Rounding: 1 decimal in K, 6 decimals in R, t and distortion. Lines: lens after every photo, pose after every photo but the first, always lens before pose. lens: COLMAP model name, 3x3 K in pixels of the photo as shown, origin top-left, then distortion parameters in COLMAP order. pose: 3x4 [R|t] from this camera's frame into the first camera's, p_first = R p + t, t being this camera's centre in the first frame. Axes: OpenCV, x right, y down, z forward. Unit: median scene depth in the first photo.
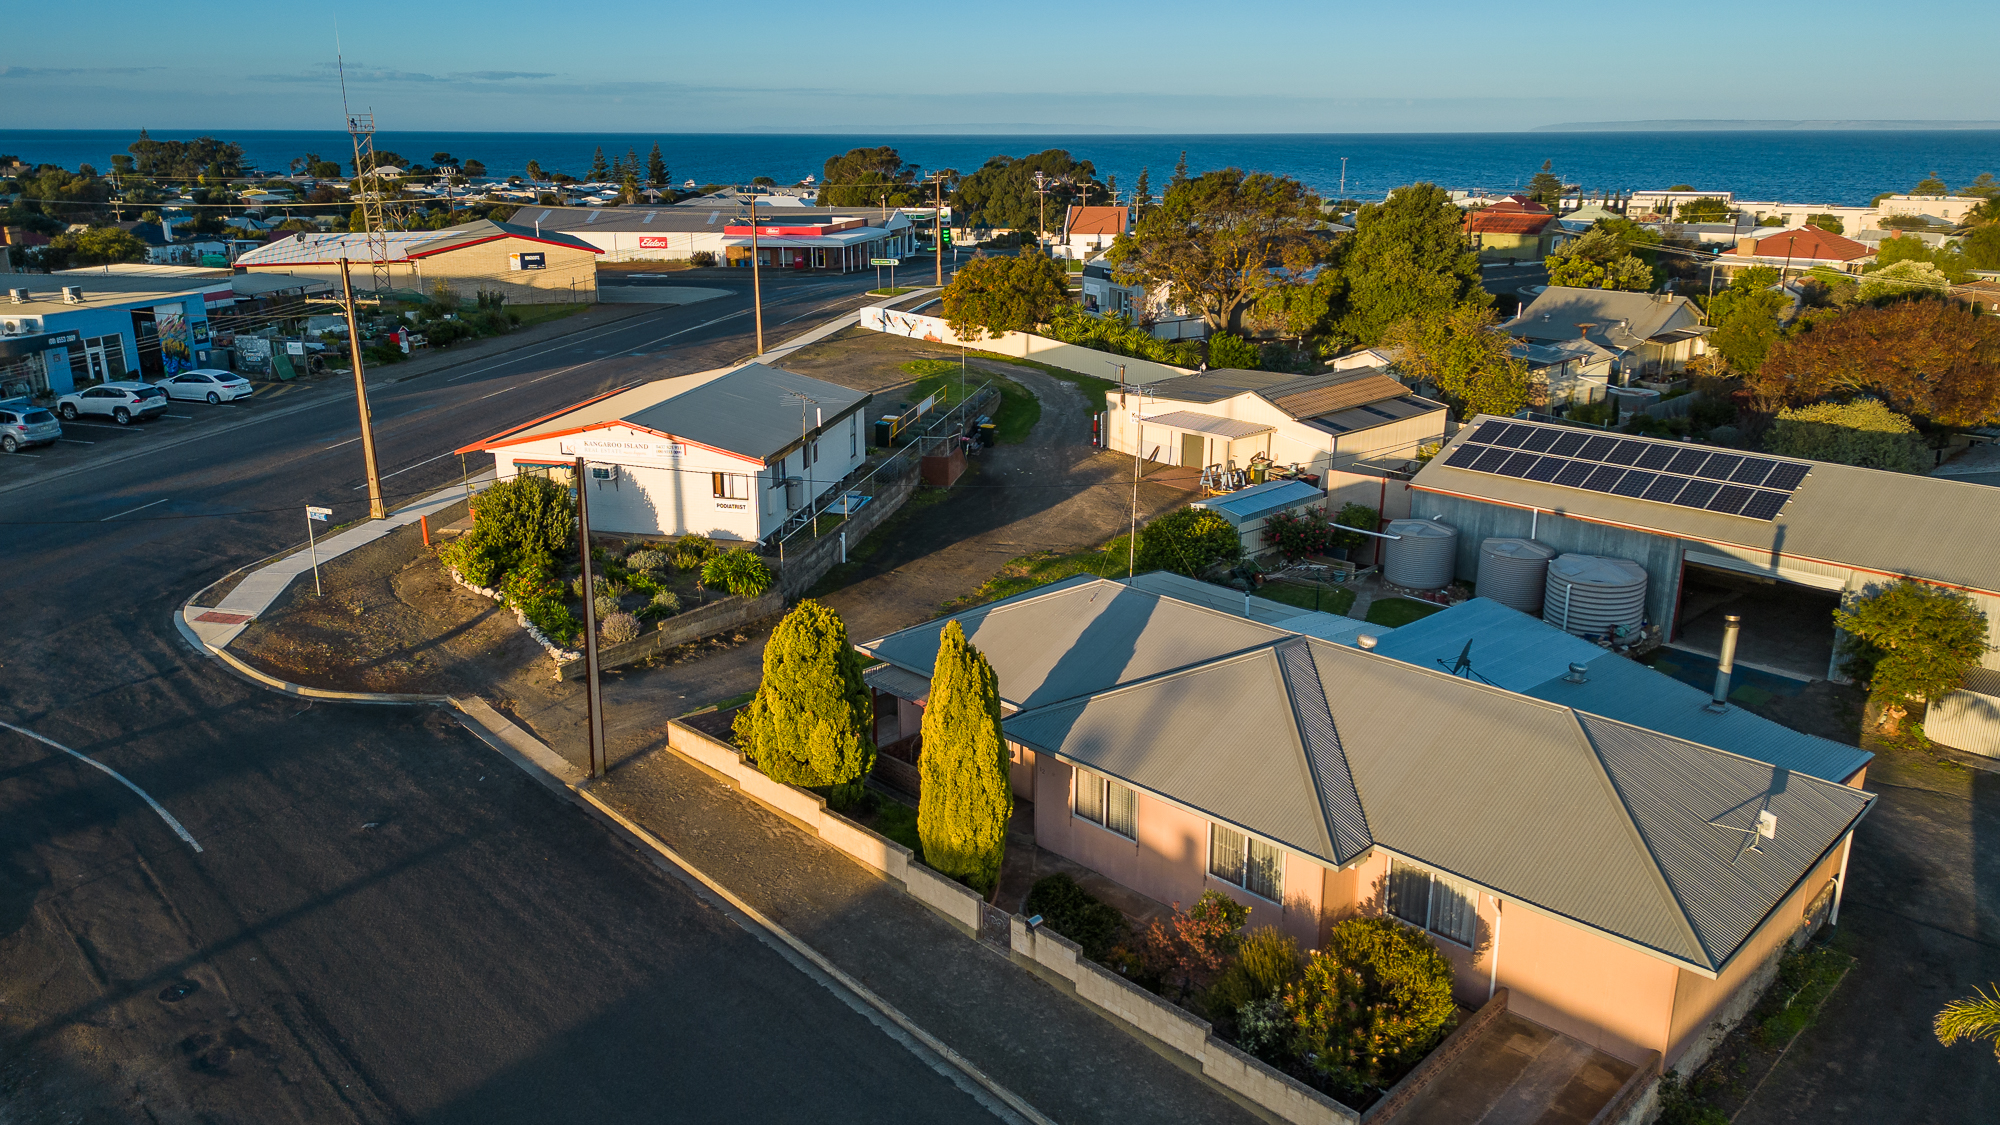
lens RADIAL K [[1397.1, 0, 1000.0], [0, 1397.1, 562.5], [0, 0, 1]] dist [0.086765, -0.086469]
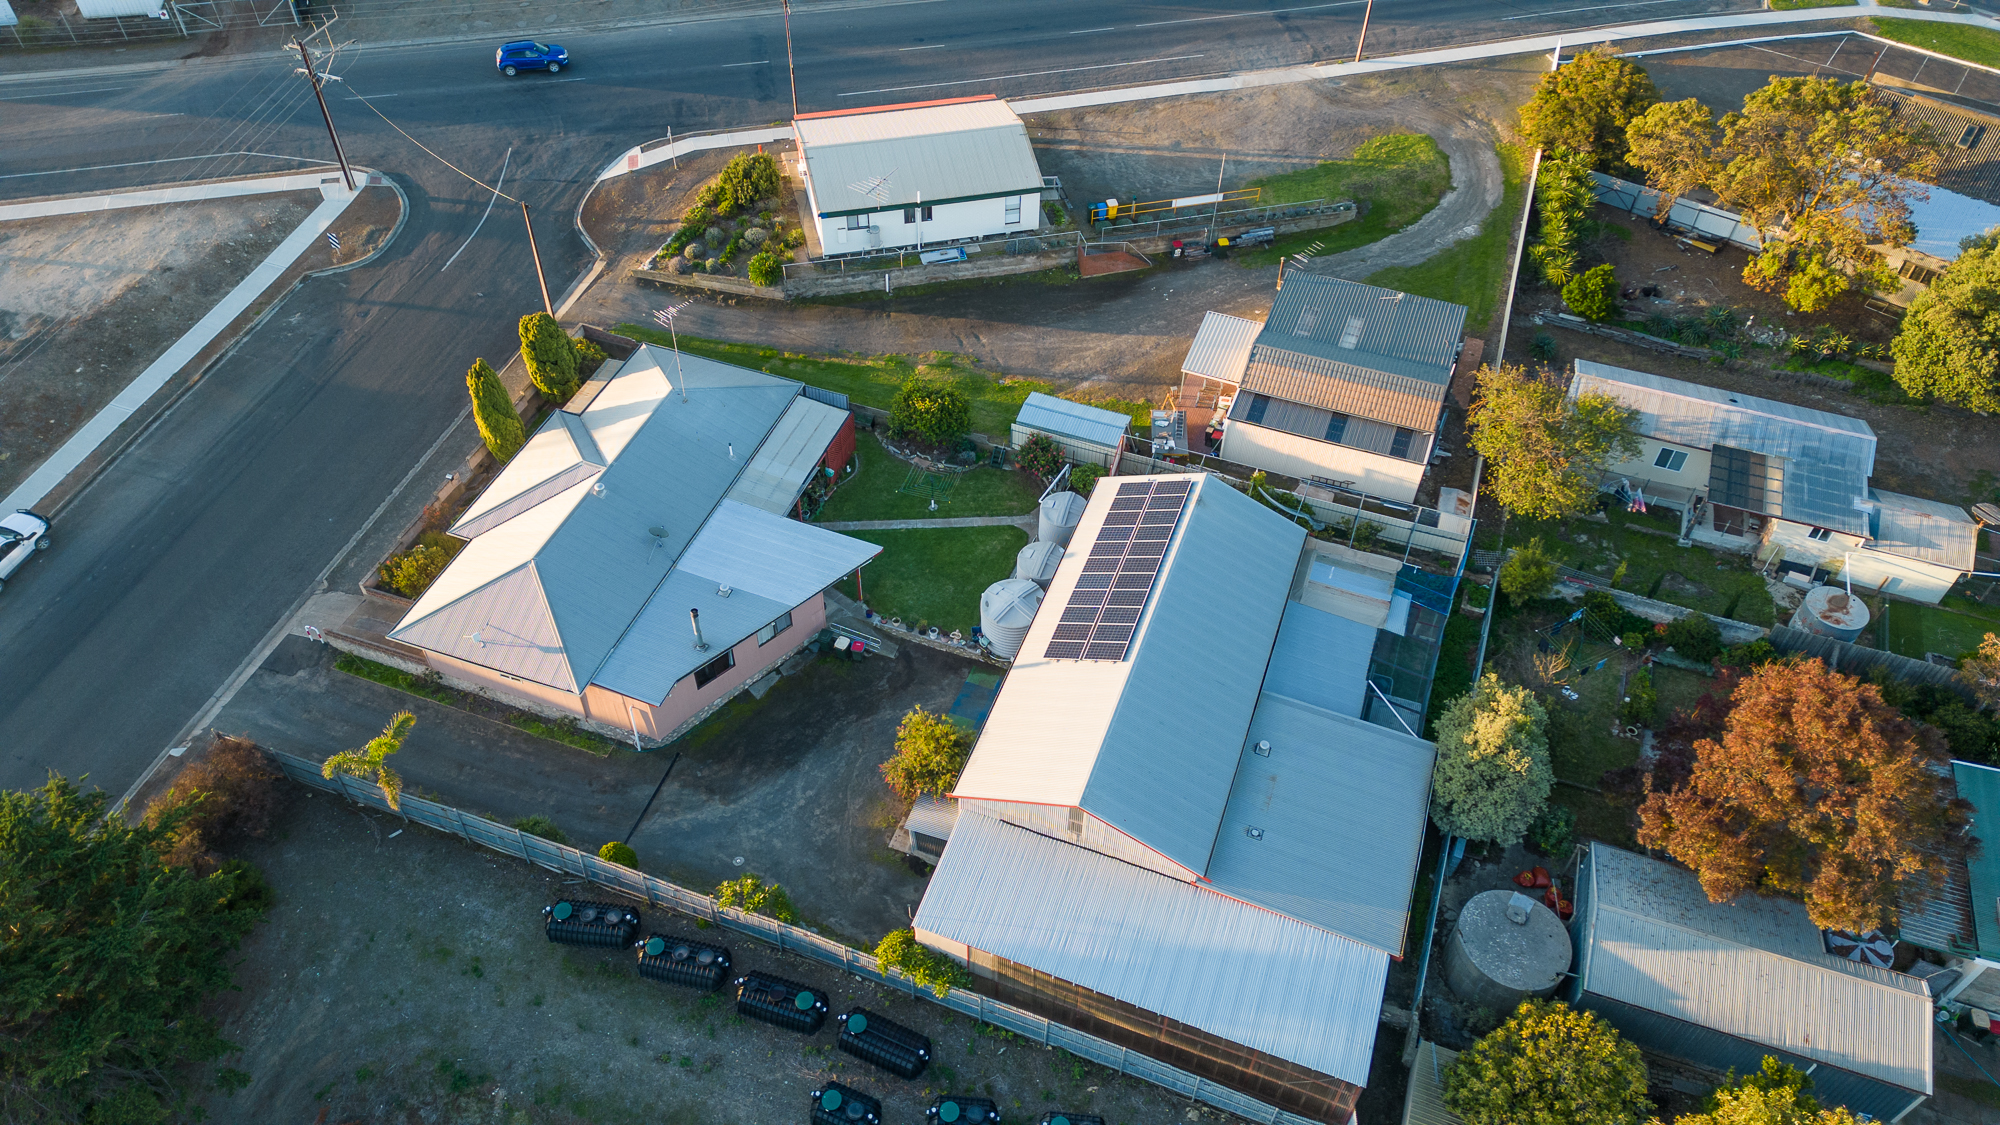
lens RADIAL K [[1397.1, 0, 1000.0], [0, 1397.1, 562.5], [0, 0, 1]] dist [0.086765, -0.086469]
pose [[0.414495, 0.659664, -0.626926, 1.303021], [-0.274423, 0.747425, 0.605019, -0.877316], [0.867690, -0.078735, 0.490831, 0.367720]]
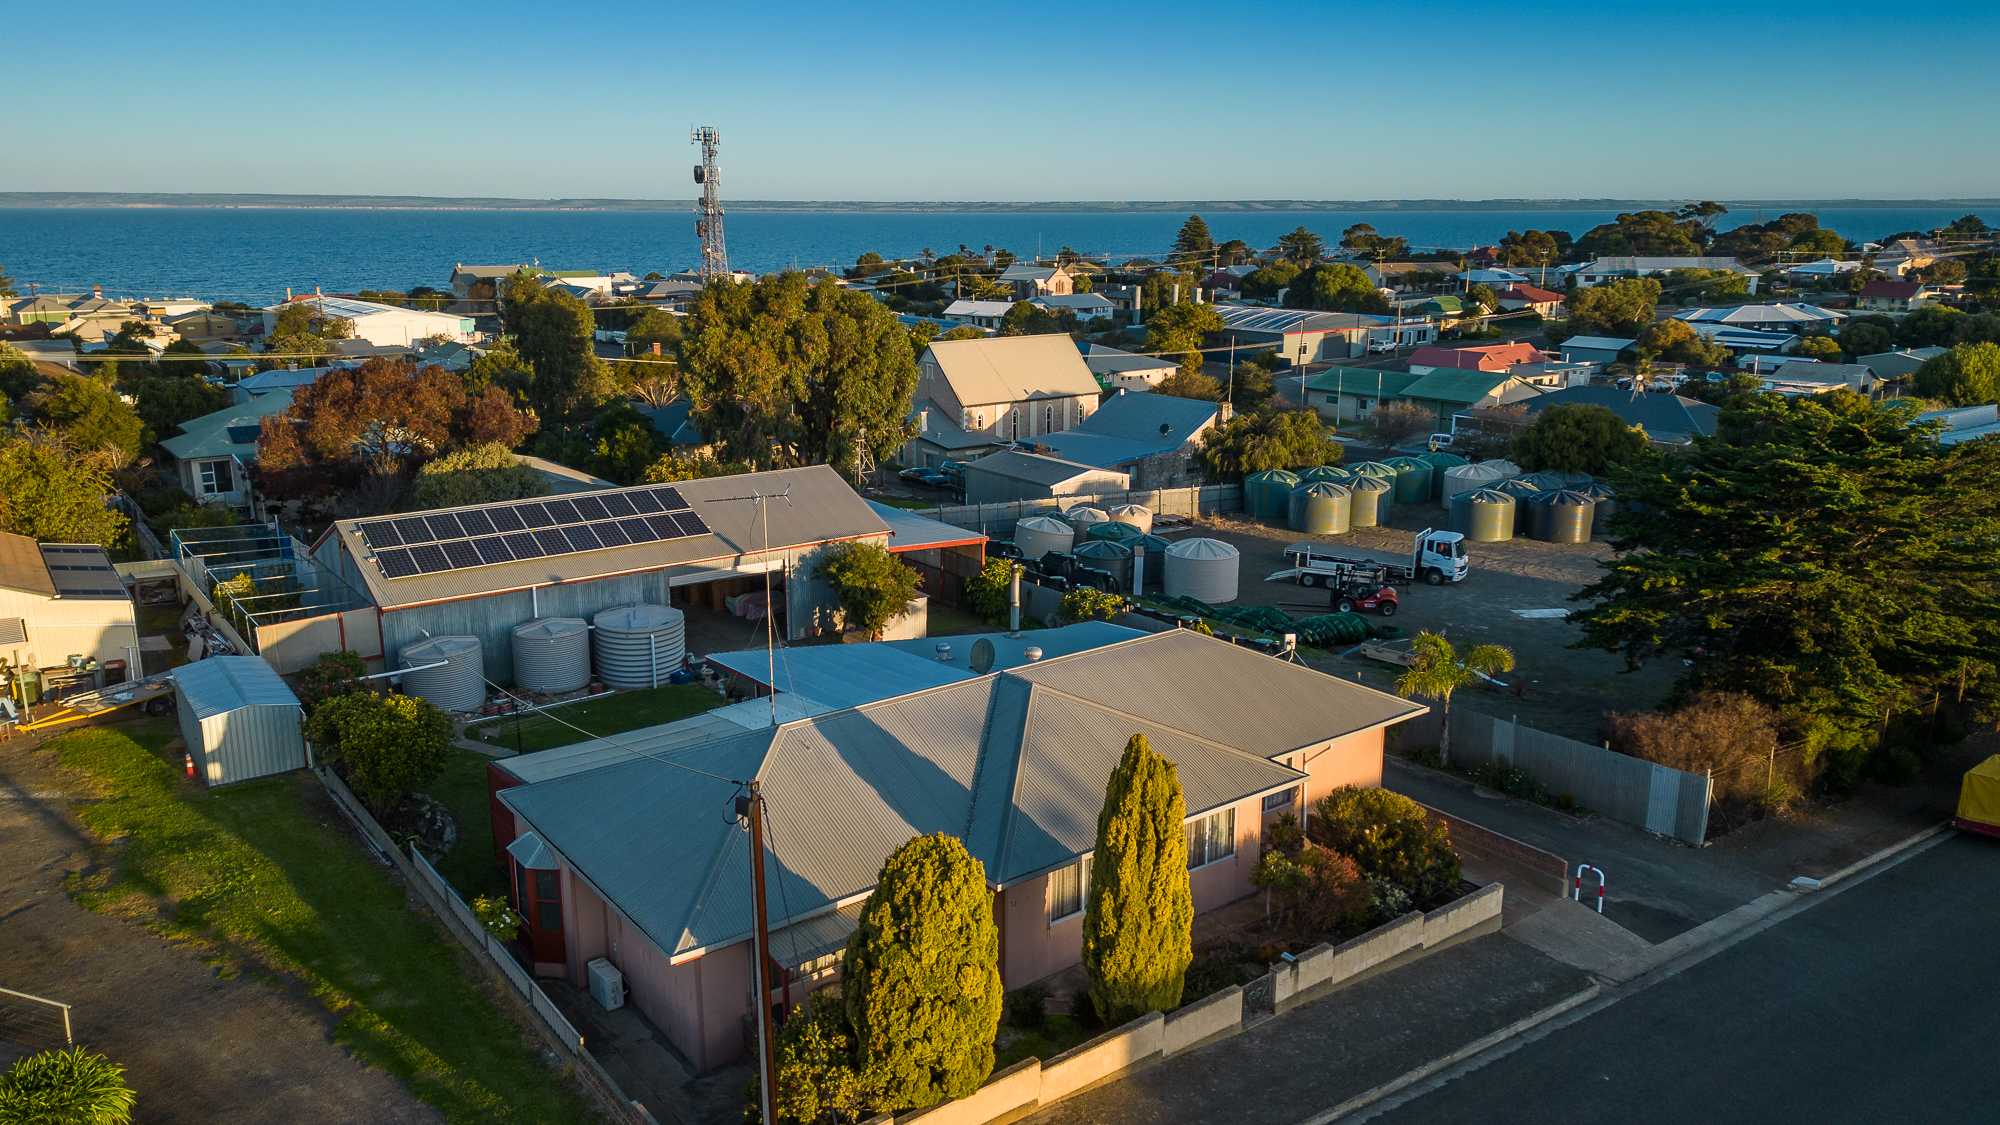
lens RADIAL K [[1397.1, 0, 1000.0], [0, 1397.1, 562.5], [0, 0, 1]] dist [0.086765, -0.086469]
pose [[0.152102, -0.241285, 0.958460, -0.555601], [0.288248, 0.938416, 0.190496, -0.163101], [-0.945398, 0.247299, 0.212285, 0.549168]]
